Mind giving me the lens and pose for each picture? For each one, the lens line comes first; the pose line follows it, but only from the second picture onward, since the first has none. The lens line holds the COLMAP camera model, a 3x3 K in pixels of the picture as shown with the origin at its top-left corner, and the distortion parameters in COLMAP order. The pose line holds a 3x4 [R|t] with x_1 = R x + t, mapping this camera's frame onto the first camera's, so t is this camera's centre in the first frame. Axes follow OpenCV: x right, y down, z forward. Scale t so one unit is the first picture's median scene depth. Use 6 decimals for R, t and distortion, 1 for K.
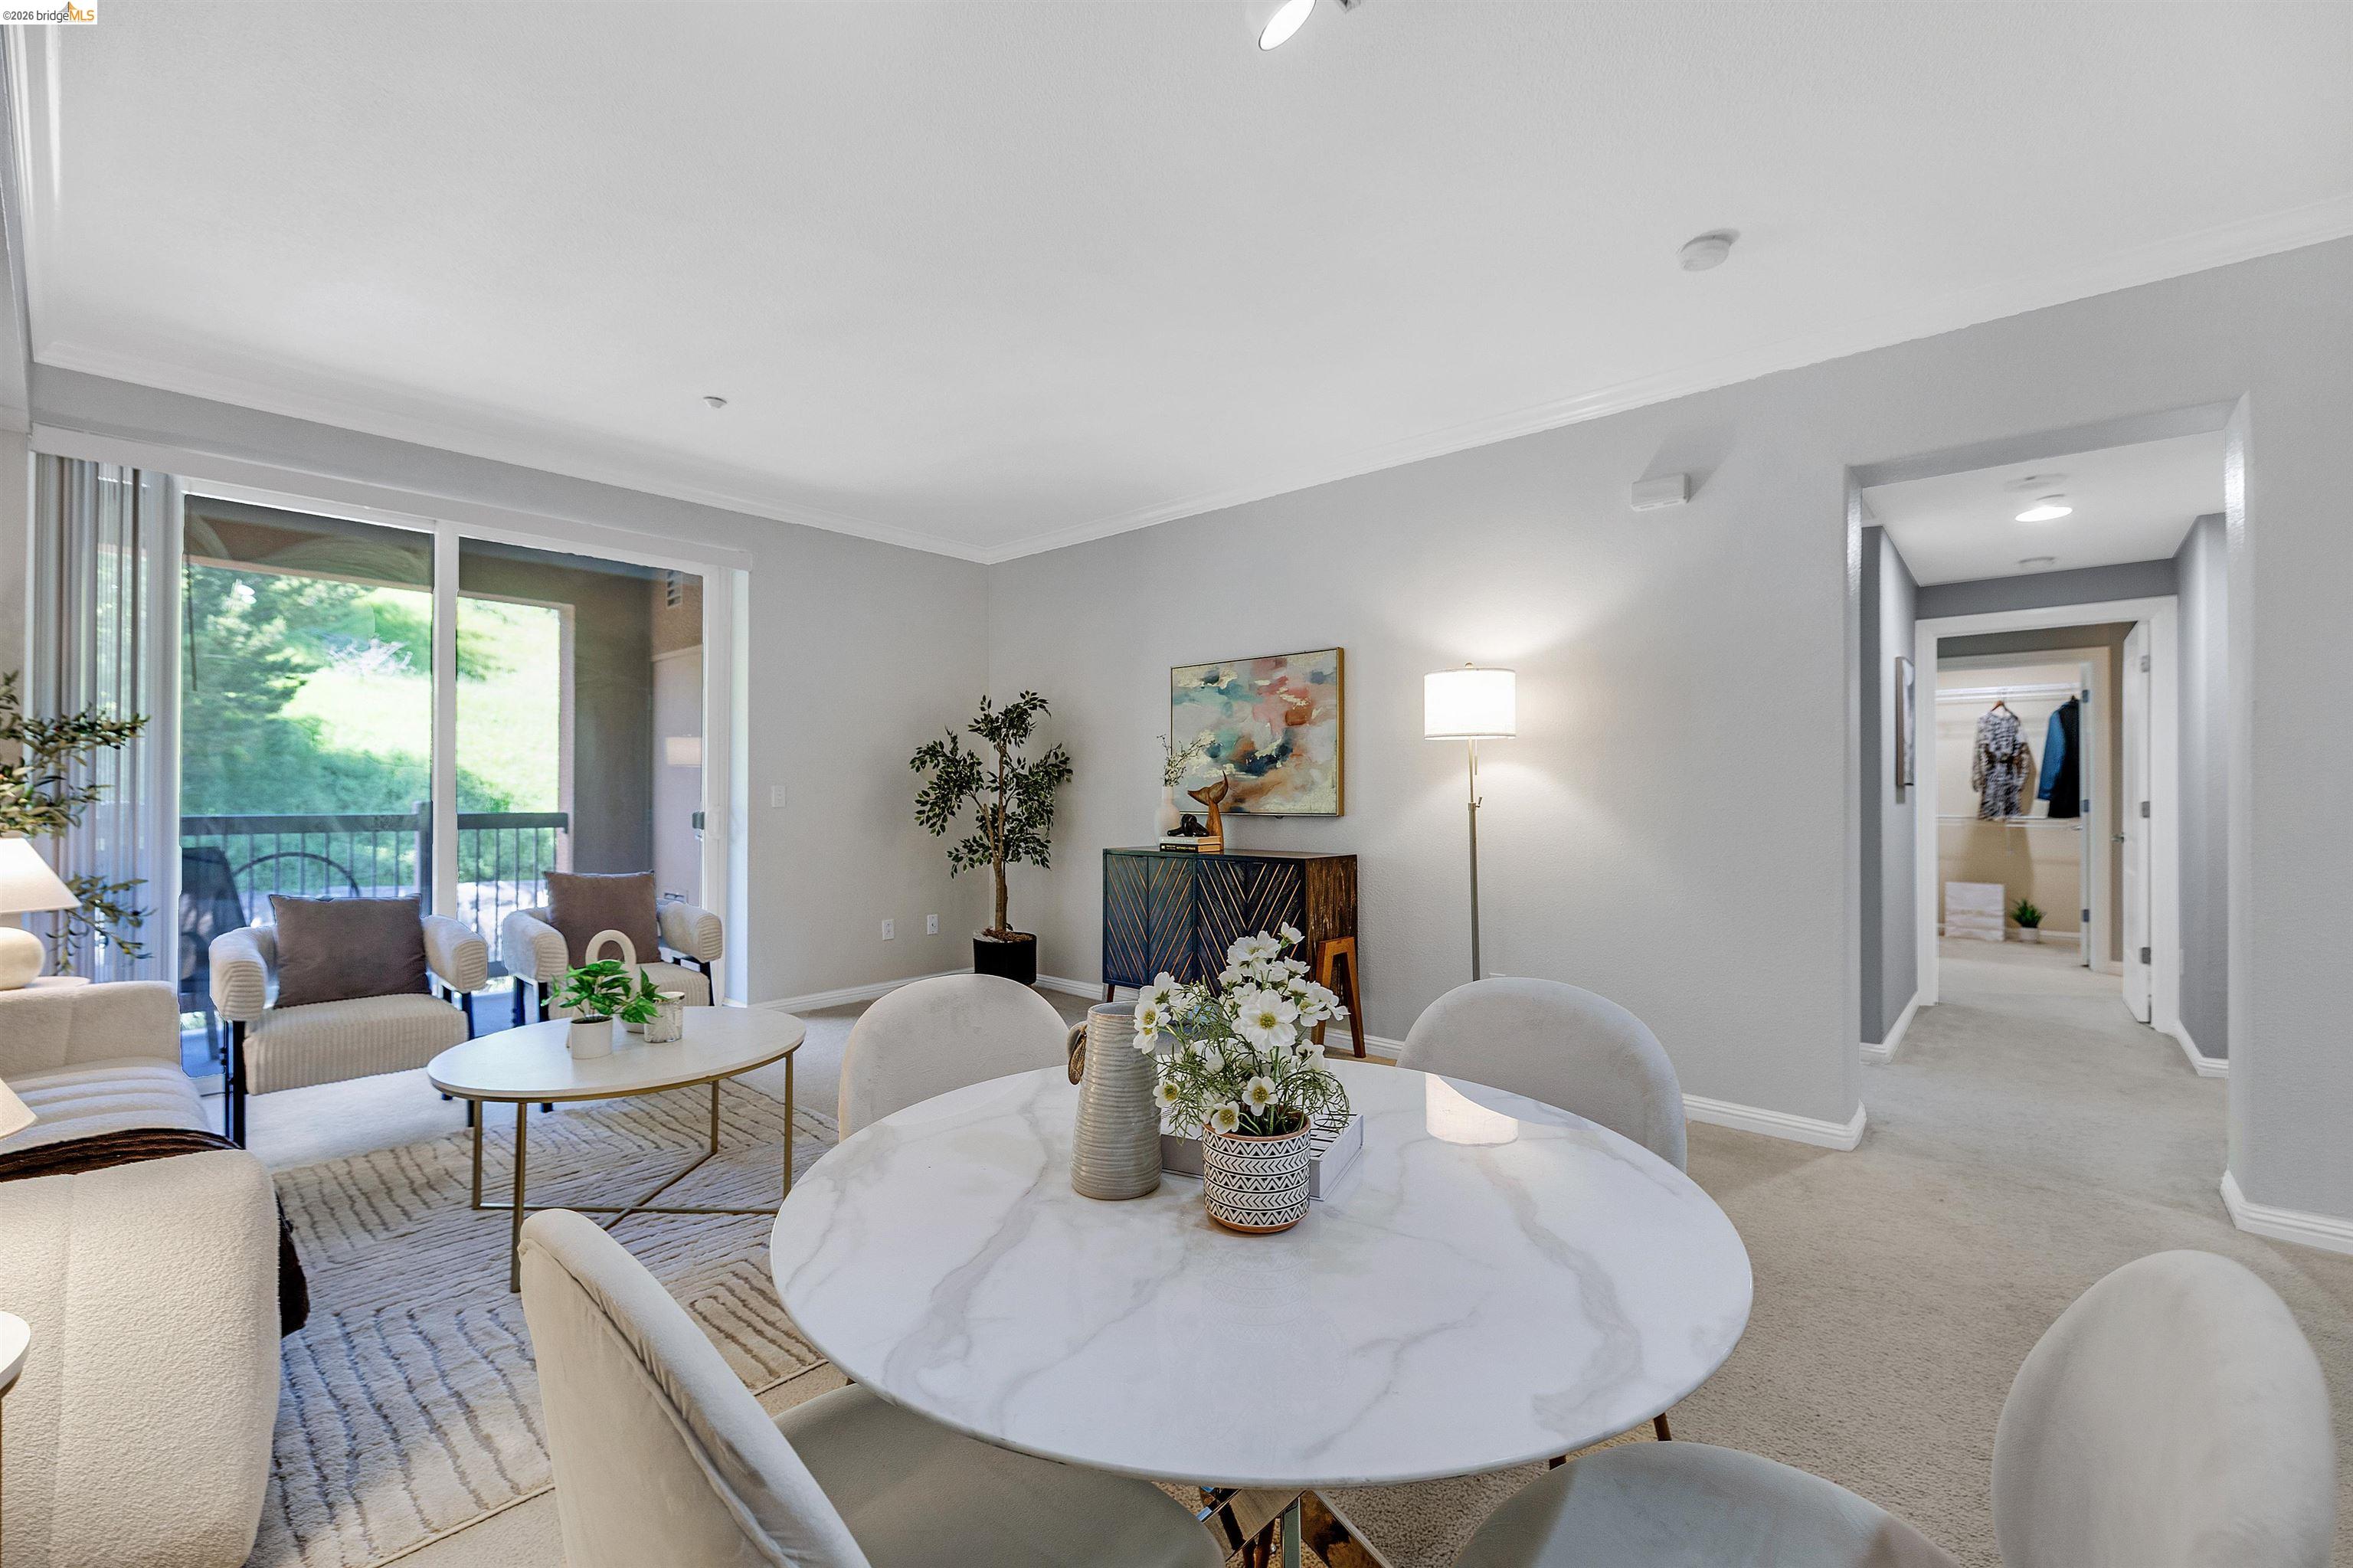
lens RADIAL K [[974.0, 0, 1171.1], [0, 974.0, 787.1], [0, 0, 1]] dist [-0.001044, 0.000669]
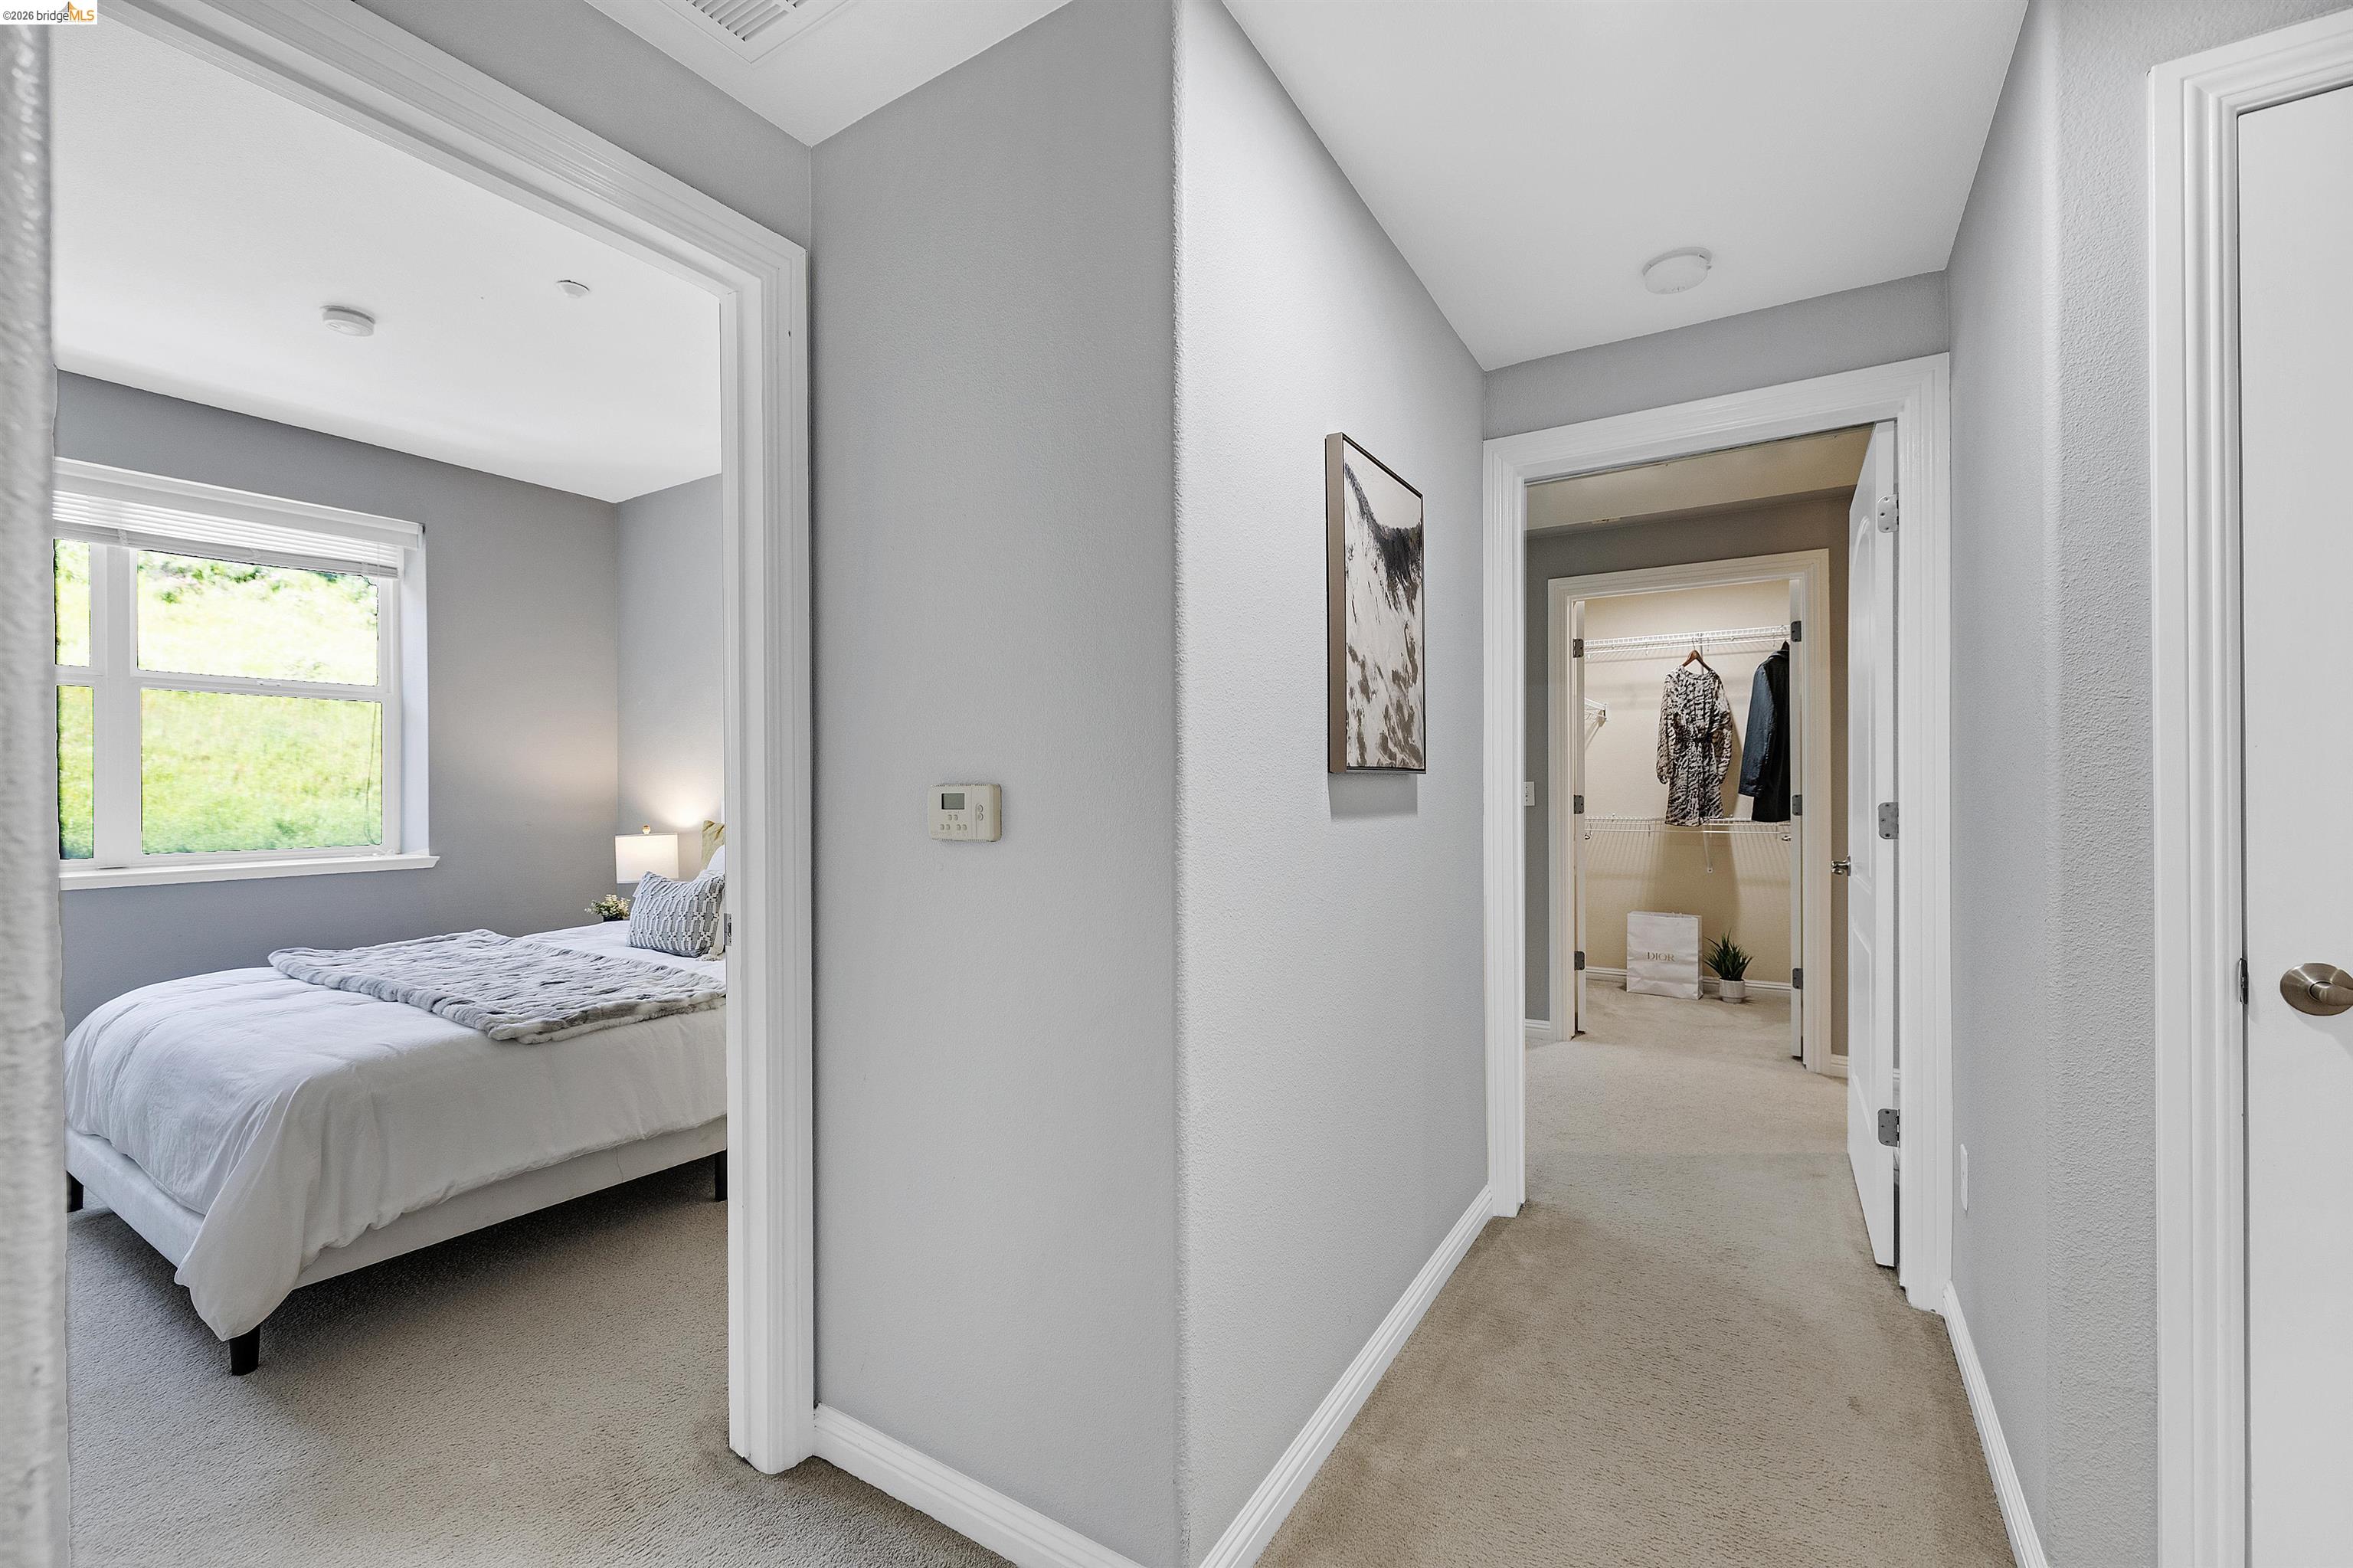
lens RADIAL K [[974.0, 0, 1169.5], [0, 974.0, 790.6], [0, 0, 1]] dist [-0.001044, 0.000669]
pose [[0.986575, -0.008079, 0.163108, 0.374583], [0.006663, 0.999935, 0.009231, 0.001224], [-0.163172, -0.008021, 0.986565, 0.382049]]
